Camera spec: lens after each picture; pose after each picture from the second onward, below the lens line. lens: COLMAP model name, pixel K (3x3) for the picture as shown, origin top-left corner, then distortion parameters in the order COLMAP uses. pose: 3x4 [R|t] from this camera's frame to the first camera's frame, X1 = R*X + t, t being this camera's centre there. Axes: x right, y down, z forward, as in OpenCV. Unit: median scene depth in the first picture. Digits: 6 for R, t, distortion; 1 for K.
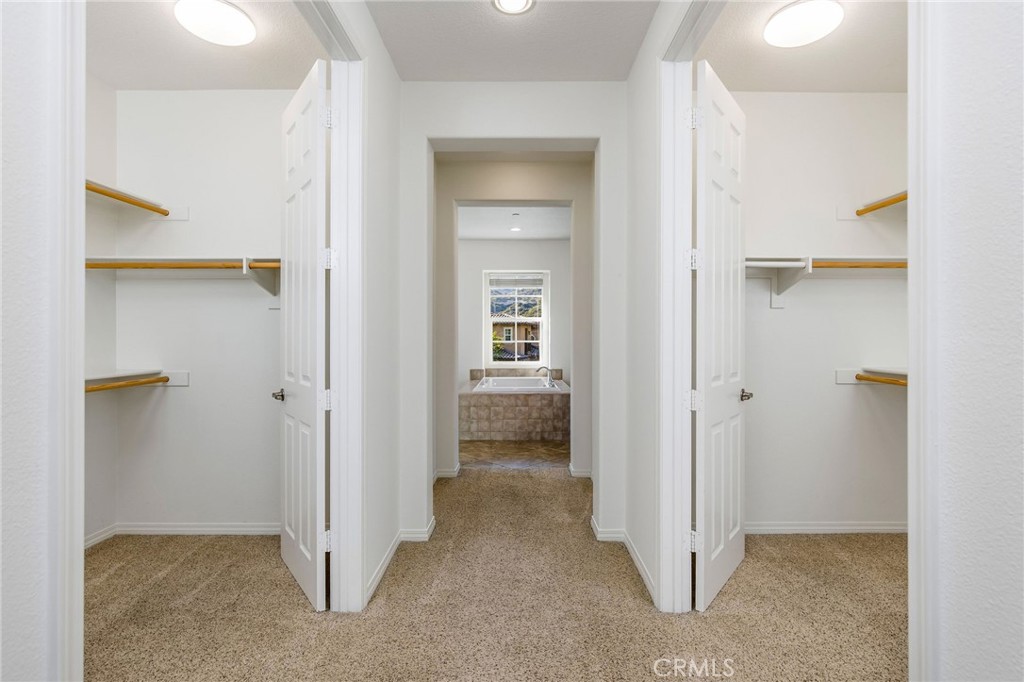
lens RADIAL K [[508.8, 0, 512.0], [0, 508.8, 341.0], [0, 0, 1]] dist [0.000161, -0.000003]
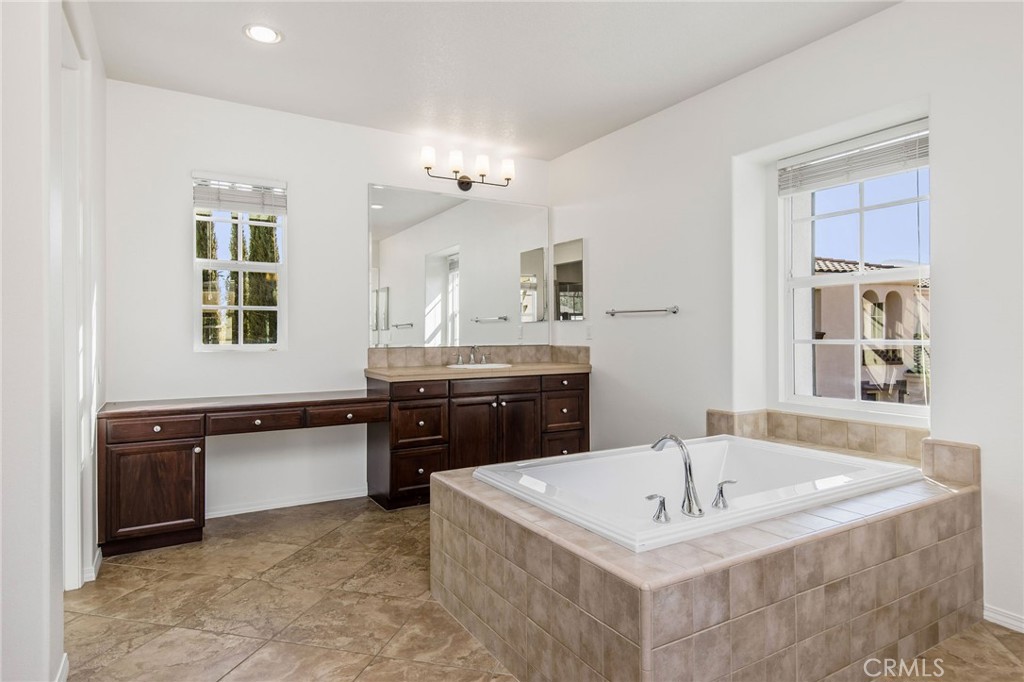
lens RADIAL K [[577.0, 0, 512.0], [0, 577.0, 341.0], [0, 0, 1]] dist [0.023256, -0.000467]
pose [[0.520142, 0.006728, -0.854053, 0.303266], [-0.003172, 0.999977, 0.005946, -0.002130], [0.854074, -0.000383, 0.520152, 0.822991]]
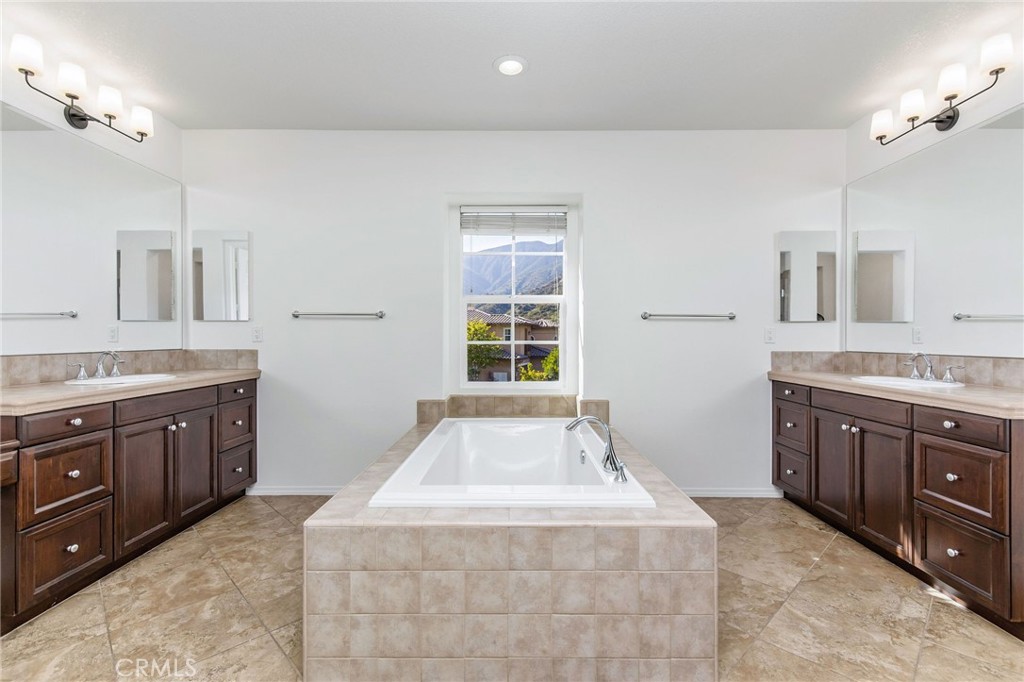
lens RADIAL K [[468.9, 0, 512.0], [0, 468.9, 341.0], [0, 0, 1]] dist [0.010985, -0.000698]
pose [[0.999999, -0.000976, -0.000411, 0.010087], [0.000976, 0.999999, -0.000589, -0.000372], [0.000412, 0.000589, 1.000000, 0.733146]]
